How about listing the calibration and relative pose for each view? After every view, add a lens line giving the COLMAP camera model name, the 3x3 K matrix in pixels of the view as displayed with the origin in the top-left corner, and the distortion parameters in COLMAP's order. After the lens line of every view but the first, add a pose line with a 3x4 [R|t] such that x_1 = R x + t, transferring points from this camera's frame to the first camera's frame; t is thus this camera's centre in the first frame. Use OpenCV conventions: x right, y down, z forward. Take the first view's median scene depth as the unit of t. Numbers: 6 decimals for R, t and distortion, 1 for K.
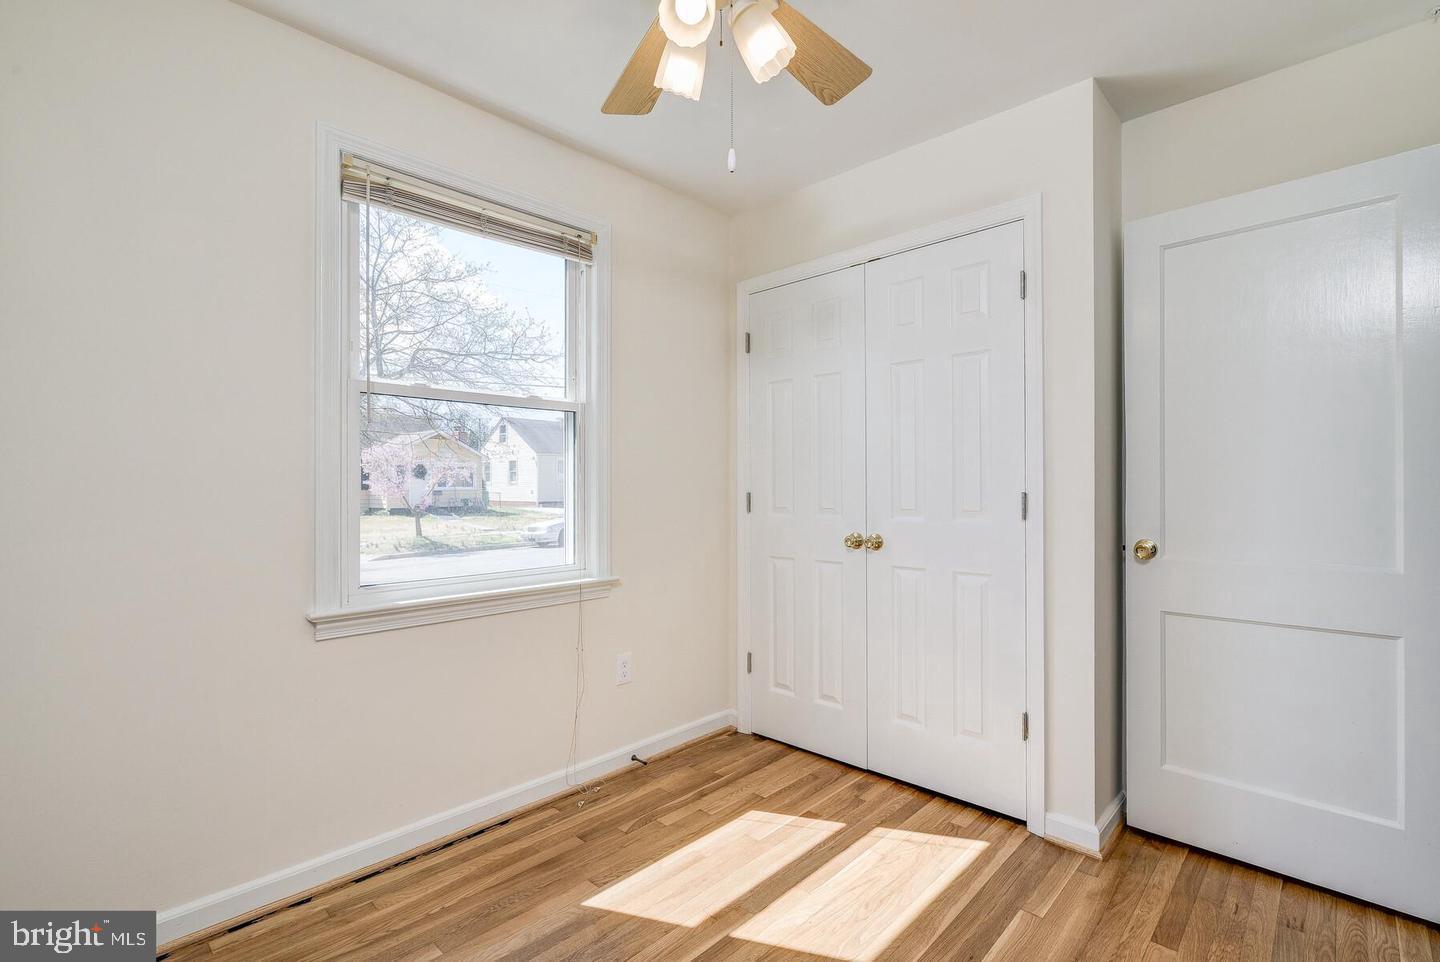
lens RADIAL K [[658.8, 0, 720.0], [0, 658.8, 481.0], [0, 0, 1]] dist [-0.002319, -0.000092]
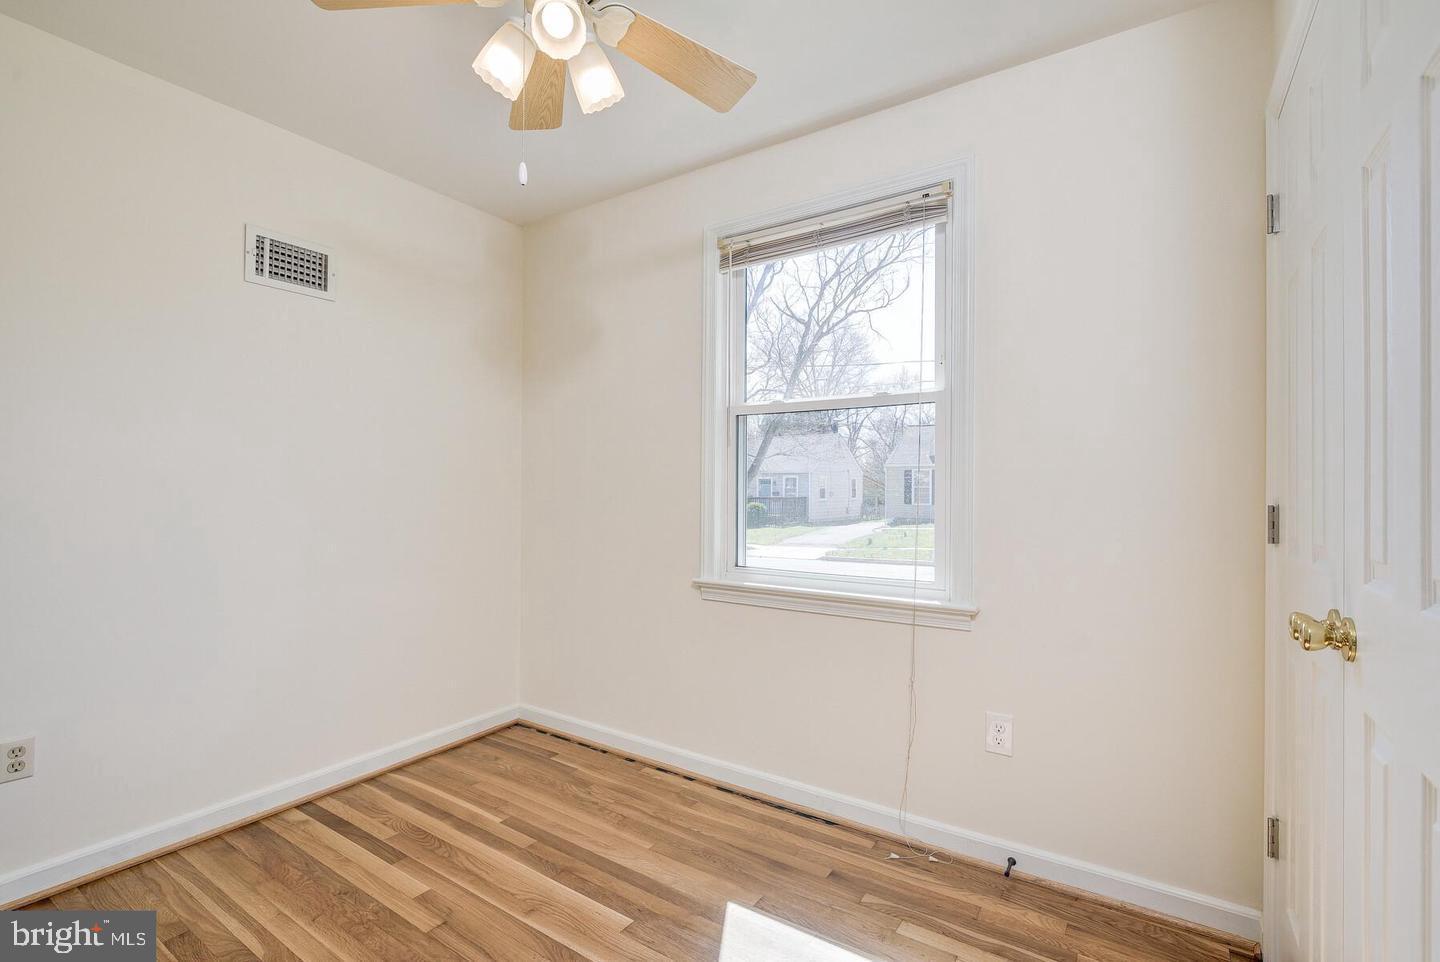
lens RADIAL K [[658.8, 0, 720.0], [0, 658.8, 481.0], [0, 0, 1]] dist [-0.002319, -0.000092]
pose [[0.173914, -0.005864, -0.984743, 0.663454], [0.001112, 0.999983, -0.005758, 0.000905], [0.984760, -0.000094, 0.173917, 0.684177]]
